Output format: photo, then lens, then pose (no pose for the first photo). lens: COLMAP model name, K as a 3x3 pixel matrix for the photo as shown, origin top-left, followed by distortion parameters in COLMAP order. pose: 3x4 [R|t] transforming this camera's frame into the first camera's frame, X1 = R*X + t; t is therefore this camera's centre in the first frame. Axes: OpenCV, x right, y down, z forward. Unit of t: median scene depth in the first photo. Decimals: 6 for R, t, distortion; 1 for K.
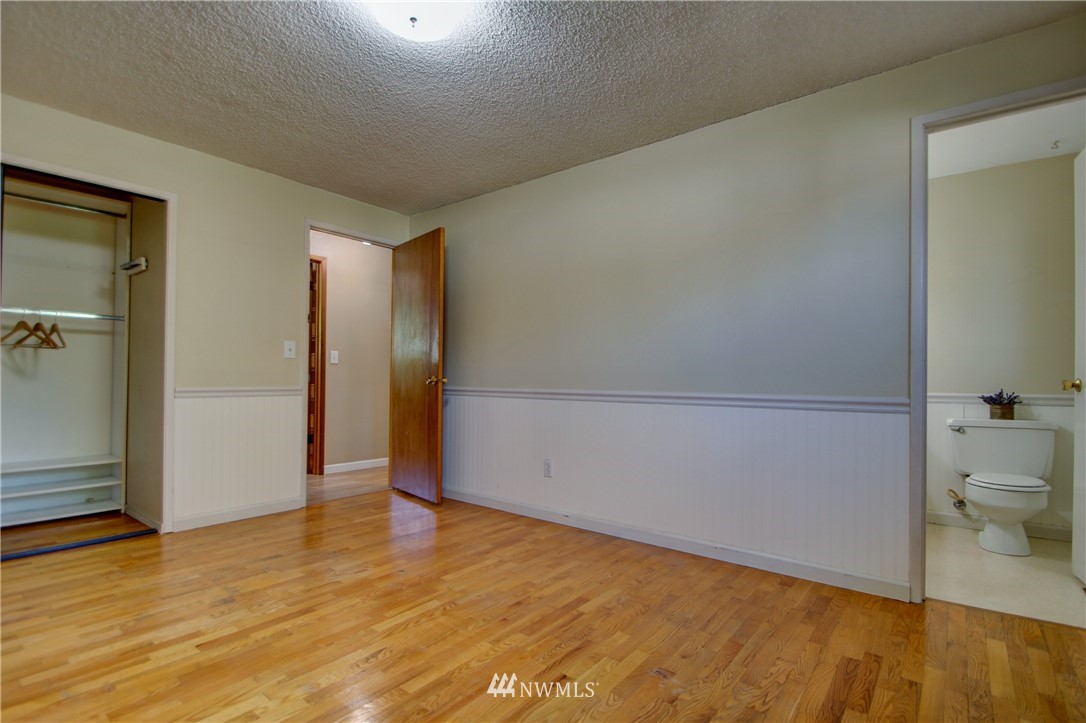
lens RADIAL K [[508.2, 0, 549.9], [0, 508.2, 375.2], [0, 0, 1]] dist [0.020867, -0.021175]
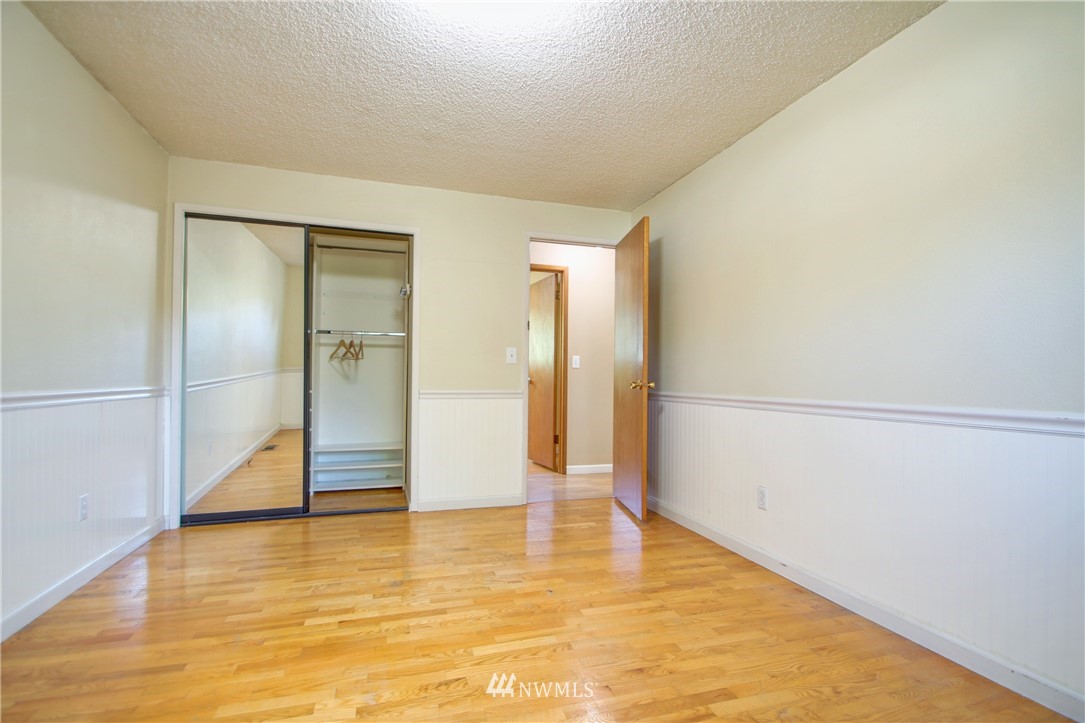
lens RADIAL K [[507.7, 0, 549.4], [0, 507.7, 375.2], [0, 0, 1]] dist [0.020867, -0.021175]
pose [[0.828210, -0.006237, -0.560384, 0.178755], [0.002544, 0.999970, -0.007371, -0.001233], [0.560413, 0.004679, 0.828200, 0.180932]]
